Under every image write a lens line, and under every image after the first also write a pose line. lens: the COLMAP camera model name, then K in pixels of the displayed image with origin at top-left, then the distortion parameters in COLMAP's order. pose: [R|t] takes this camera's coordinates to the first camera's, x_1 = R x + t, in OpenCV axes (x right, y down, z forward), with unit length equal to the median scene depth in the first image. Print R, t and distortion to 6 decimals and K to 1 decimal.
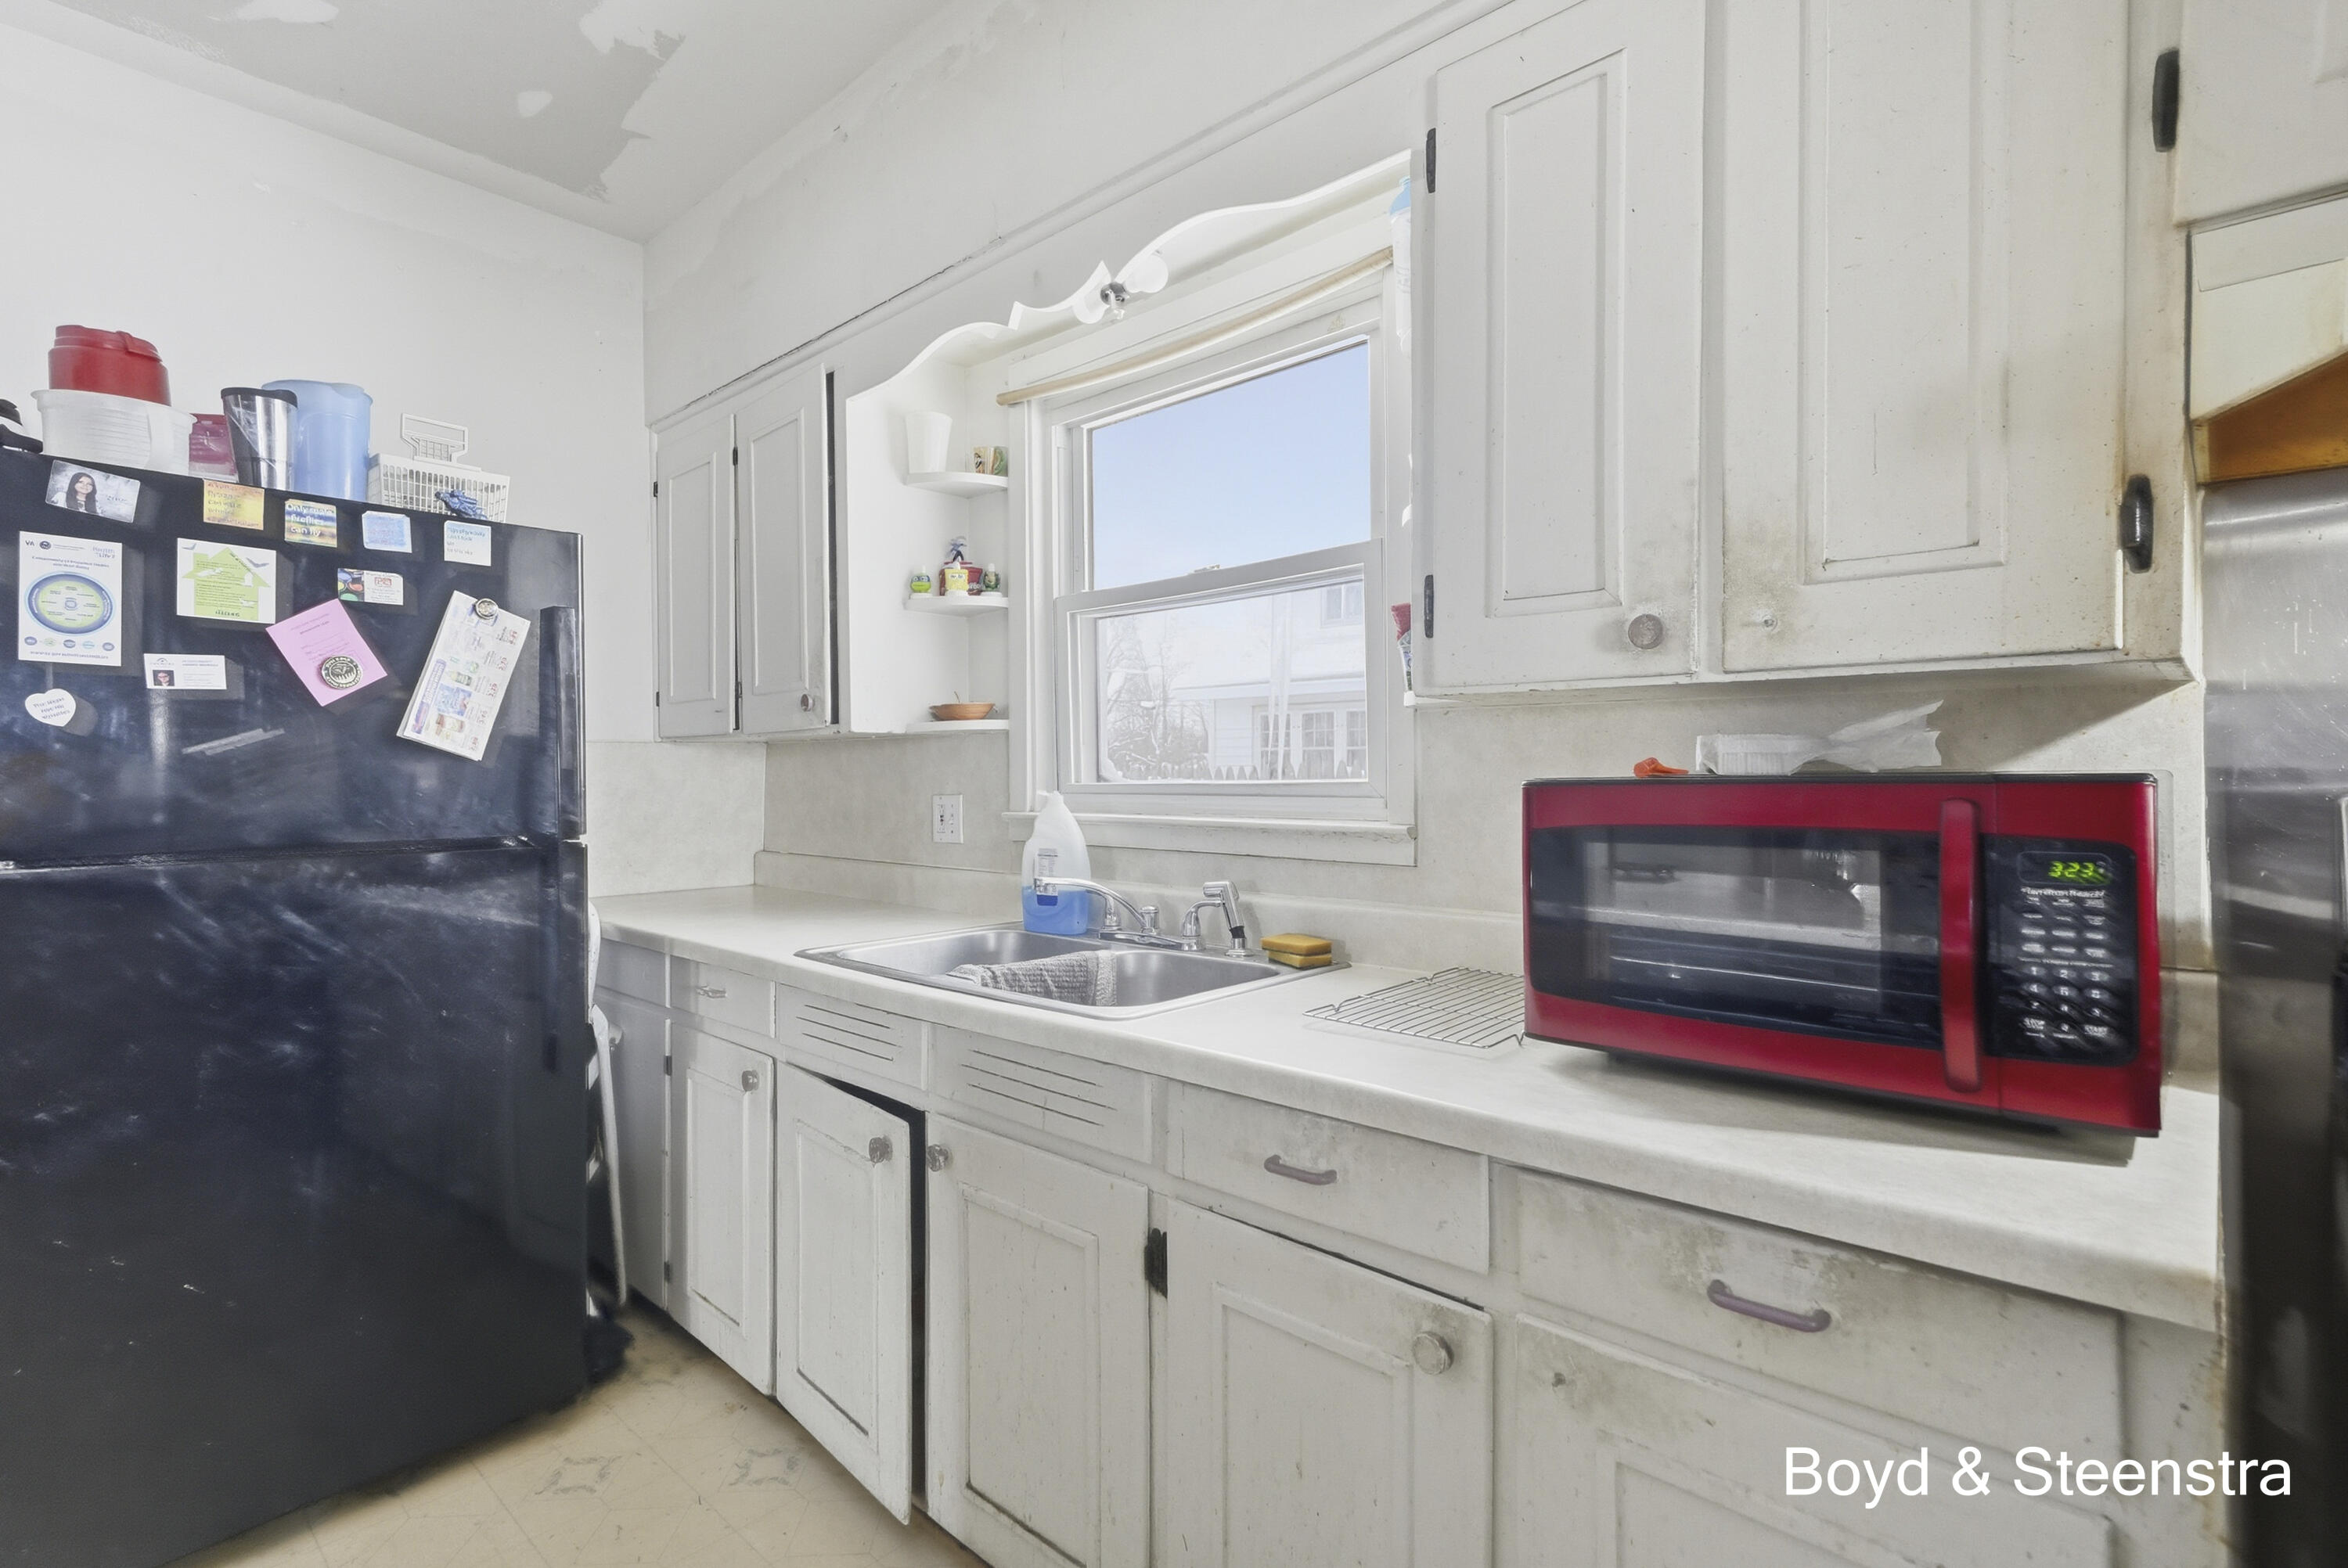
lens RADIAL K [[1100.0, 0, 1174.0], [0, 1100.0, 784.0], [0, 0, 1]] dist [-0.000433, -0.000084]
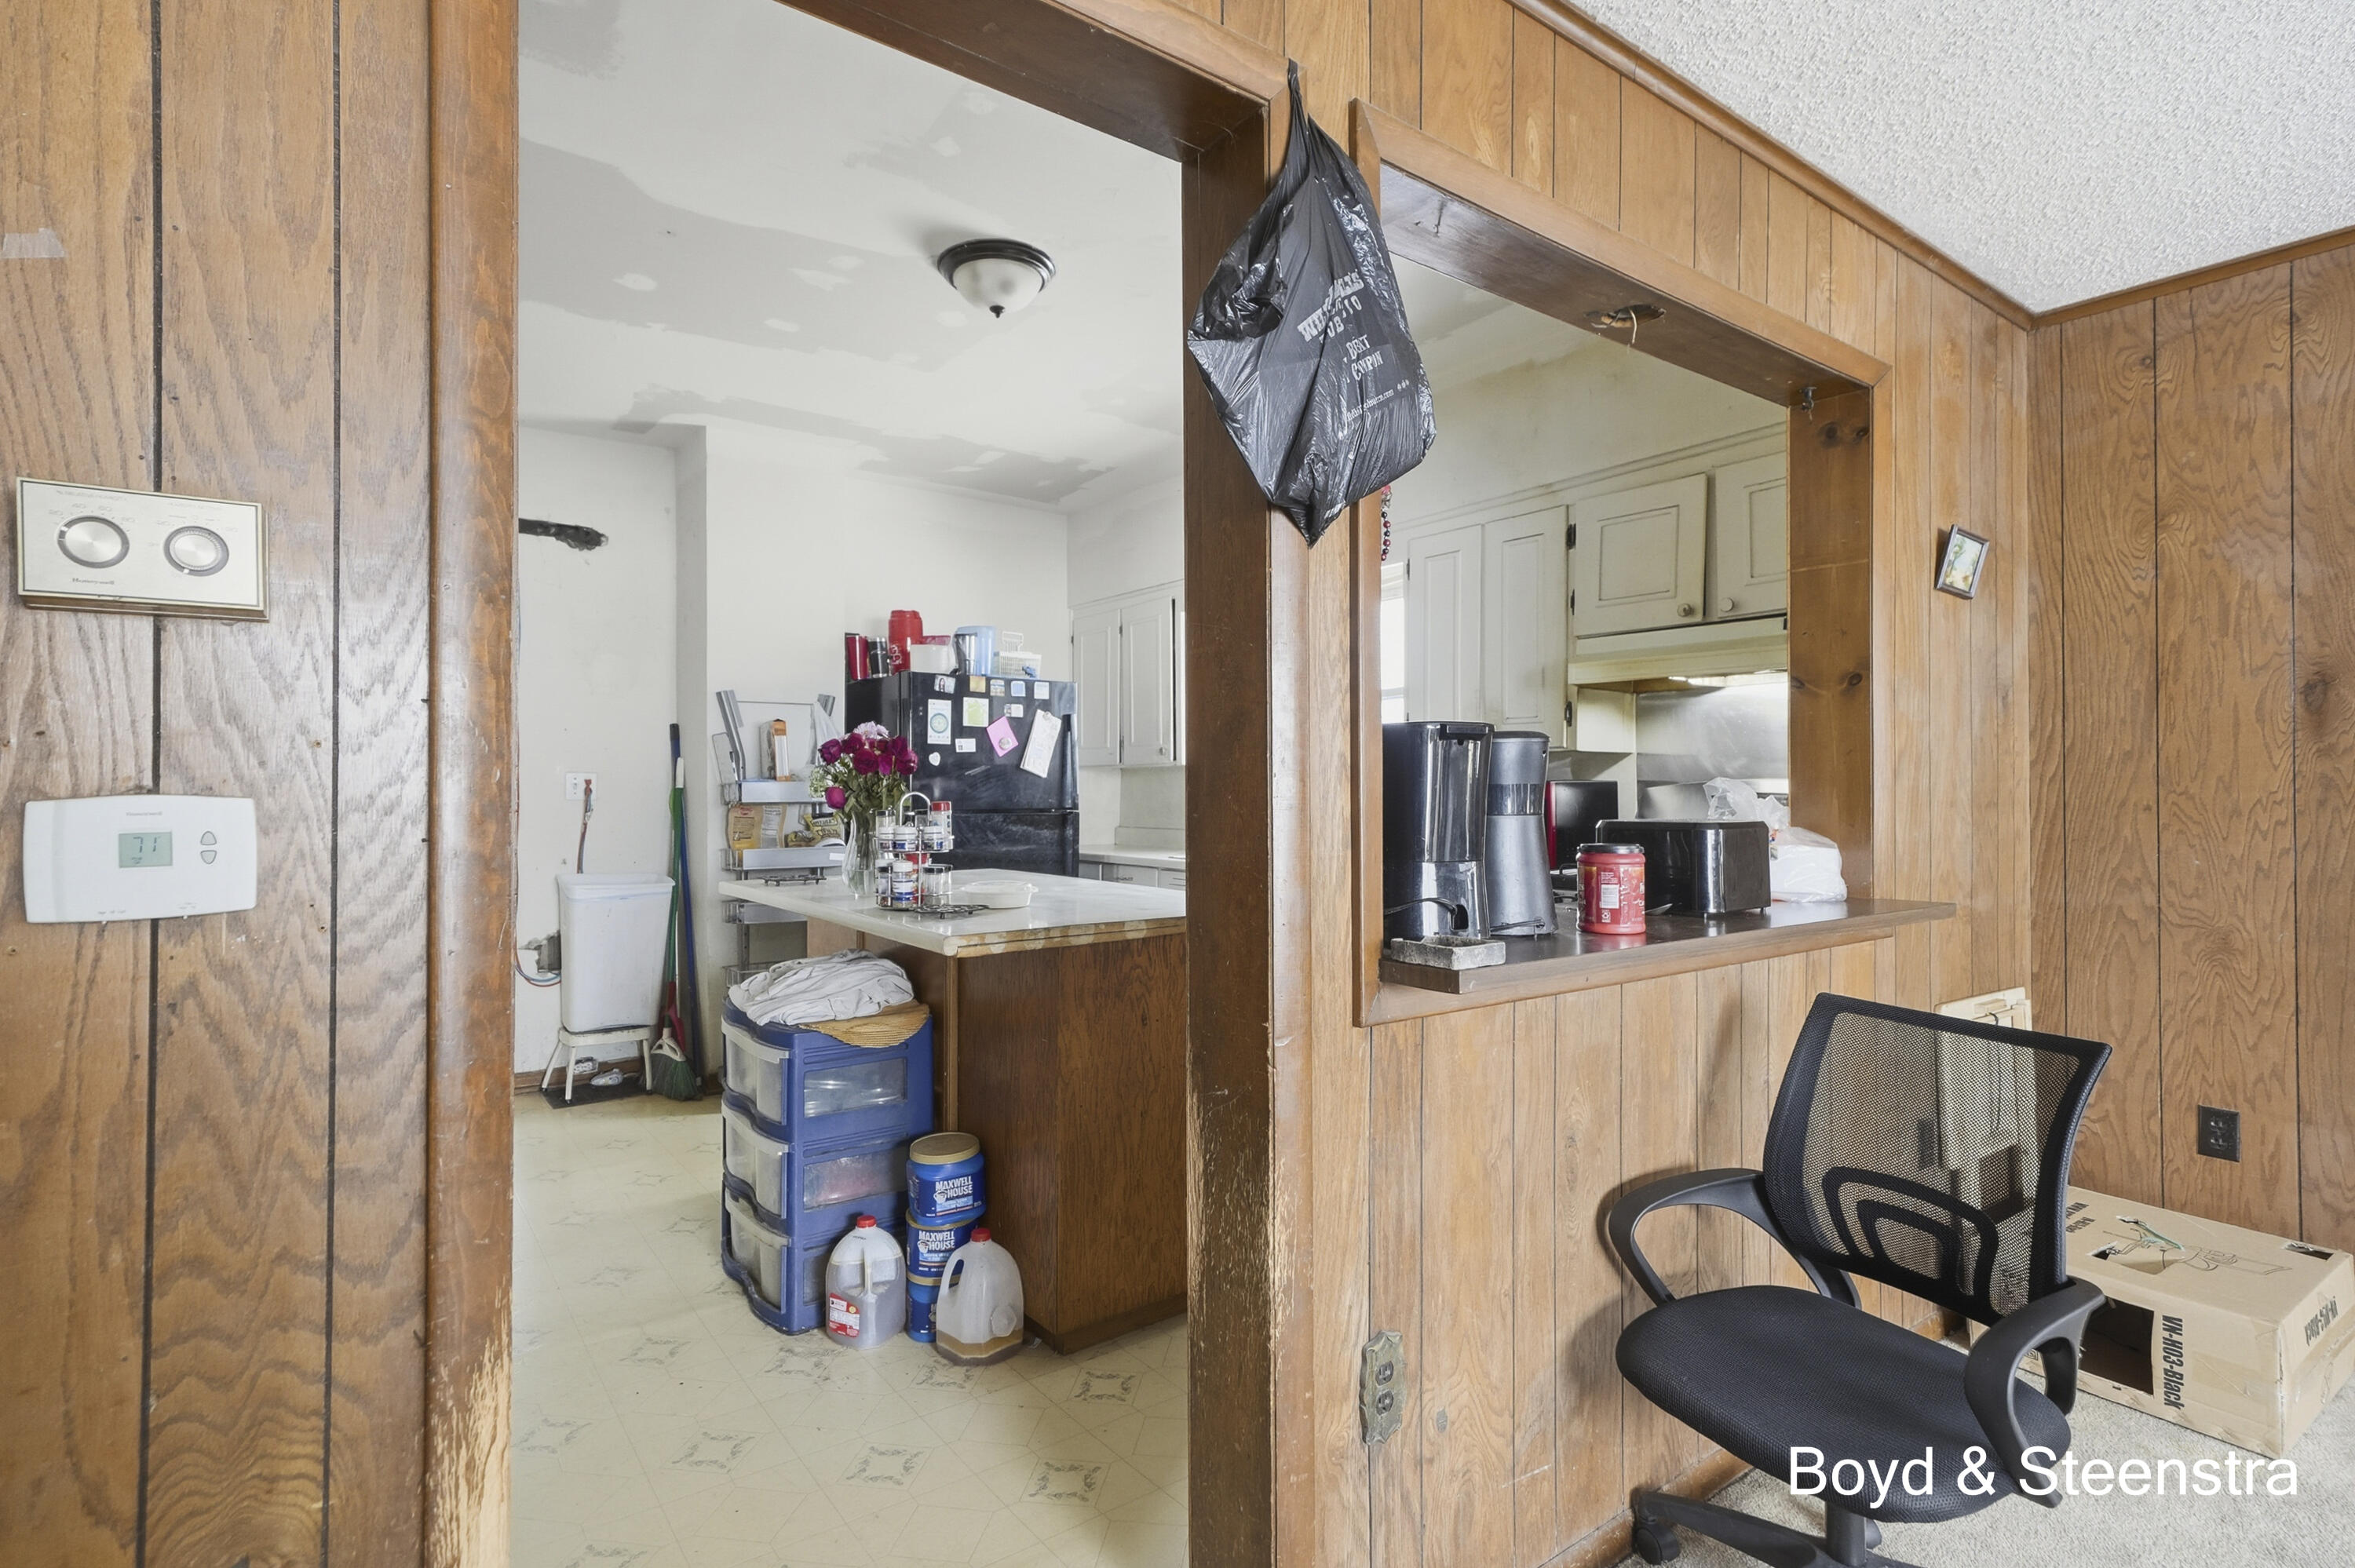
lens RADIAL K [[1154.6, 0, 1177.5], [0, 1154.6, 784.0], [0, 0, 1]] dist [-0.000093, -0.000007]
pose [[0.982529, 0.002682, -0.186090, 0.155810], [-0.006348, 0.999797, -0.019109, 0.043871], [0.186001, 0.019957, 0.982347, -1.590904]]
